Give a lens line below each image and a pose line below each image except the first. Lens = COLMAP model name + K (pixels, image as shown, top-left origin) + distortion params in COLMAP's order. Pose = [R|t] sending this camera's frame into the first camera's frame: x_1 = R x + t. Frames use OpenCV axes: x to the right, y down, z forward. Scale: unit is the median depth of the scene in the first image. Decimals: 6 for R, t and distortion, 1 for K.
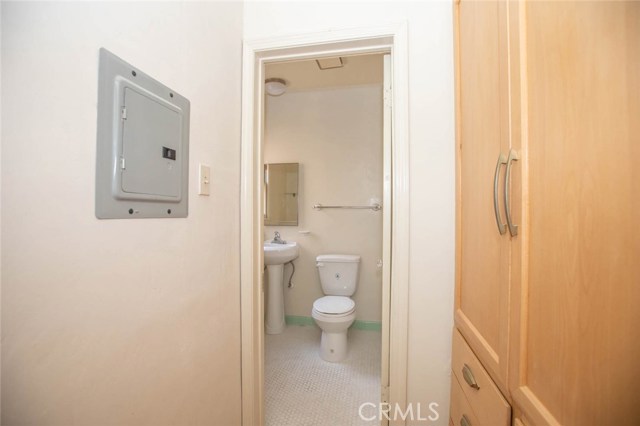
lens RADIAL K [[295.0, 0, 319.1], [0, 295.0, 213.1], [0, 0, 1]] dist [-0.034822, 0.011641]
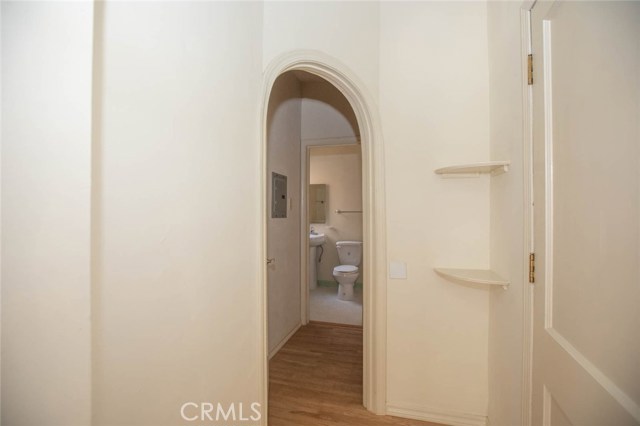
lens RADIAL K [[295.0, 0, 319.2], [0, 295.0, 213.3], [0, 0, 1]] dist [-0.034822, 0.011641]
pose [[0.995831, 0.004257, -0.091123, 0.042618], [-0.004383, 0.999990, -0.001188, -0.008529], [0.091117, 0.001582, 0.995839, -0.604853]]
